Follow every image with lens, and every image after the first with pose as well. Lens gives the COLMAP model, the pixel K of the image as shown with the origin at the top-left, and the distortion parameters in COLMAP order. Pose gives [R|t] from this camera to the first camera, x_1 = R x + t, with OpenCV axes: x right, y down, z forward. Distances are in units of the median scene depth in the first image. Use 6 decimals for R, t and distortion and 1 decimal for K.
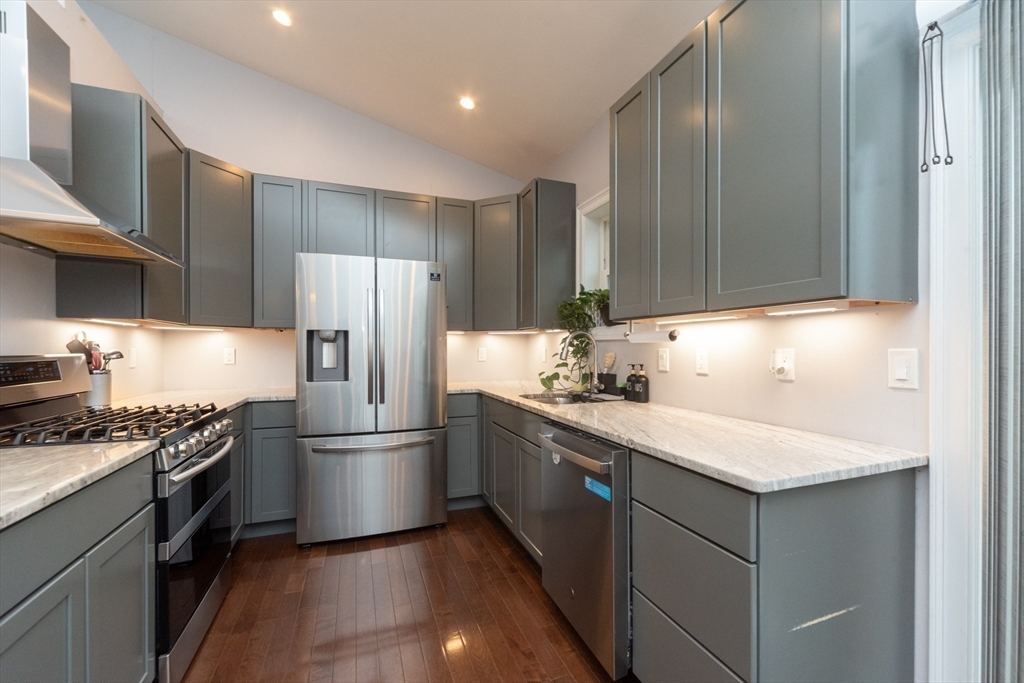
lens RADIAL K [[414.5, 0, 509.7], [0, 414.5, 348.9], [0, 0, 1]] dist [-0.001686, 0.000242]
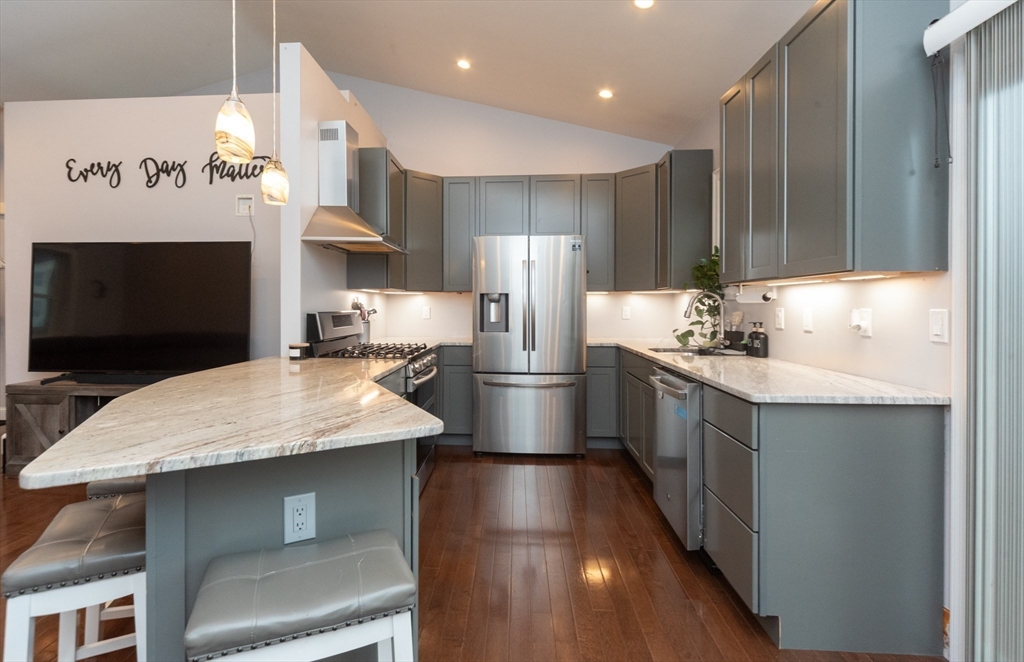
lens RADIAL K [[474.2, 0, 485.1], [0, 474.2, 310.9], [0, 0, 1]] dist [-0.002326, -0.000489]
pose [[0.911207, 0.004765, -0.411920, 0.159869], [-0.000870, 0.999953, 0.009644, -0.003648], [0.411947, -0.008429, 0.911169, -0.395324]]
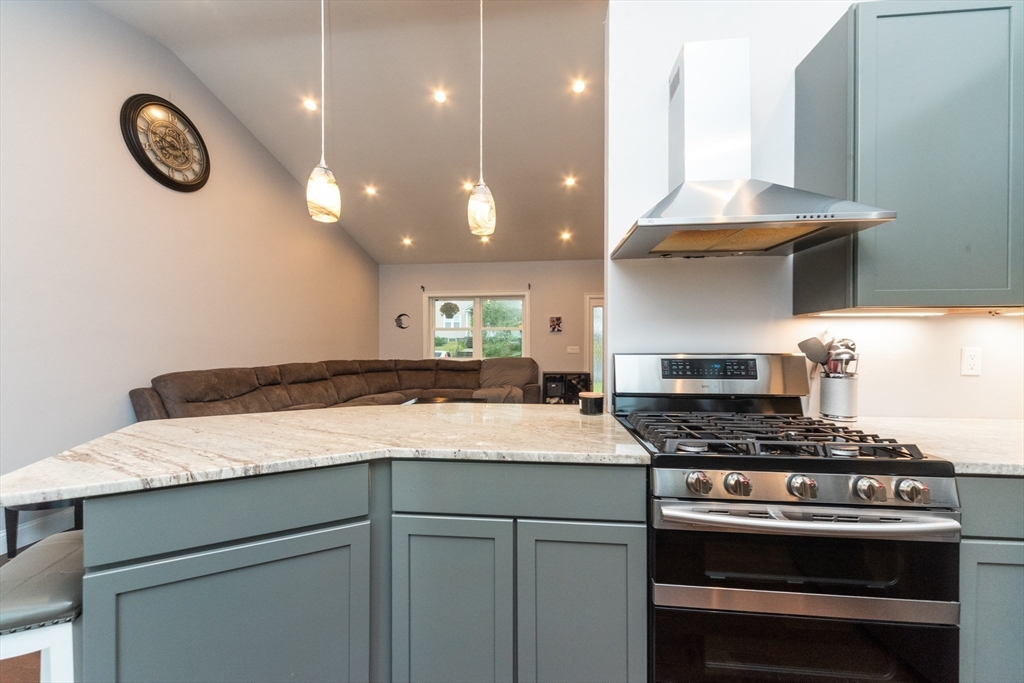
lens RADIAL K [[353.9, 0, 511.0], [0, 353.9, 349.7], [0, 0, 1]] dist [0.001838, 0.000087]
pose [[-0.438686, -0.000675, -0.898640, -0.044305], [-0.003053, 0.999995, 0.000739, 0.004144], [0.898635, 0.003068, -0.438686, 0.575973]]
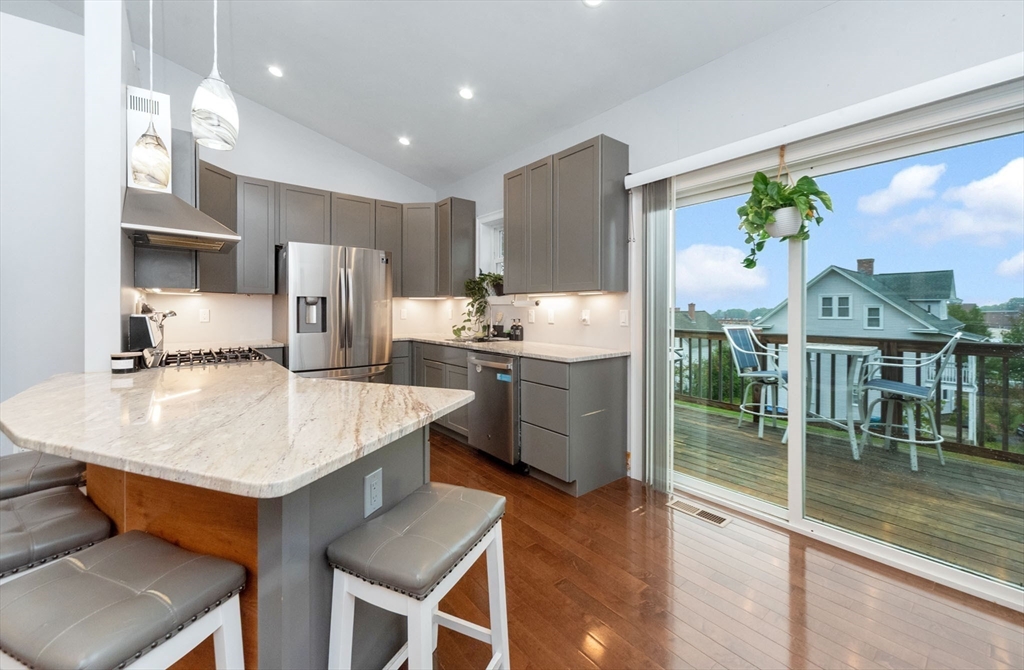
lens RADIAL K [[403.1, 0, 510.7], [0, 403.1, 312.8], [0, 0, 1]] dist [0.000755, -0.000099]
pose [[0.945493, -0.000934, 0.325640, -0.247069], [-0.001132, 0.999980, 0.006154, 0.001491], [-0.325639, -0.006188, 0.945474, -0.543140]]
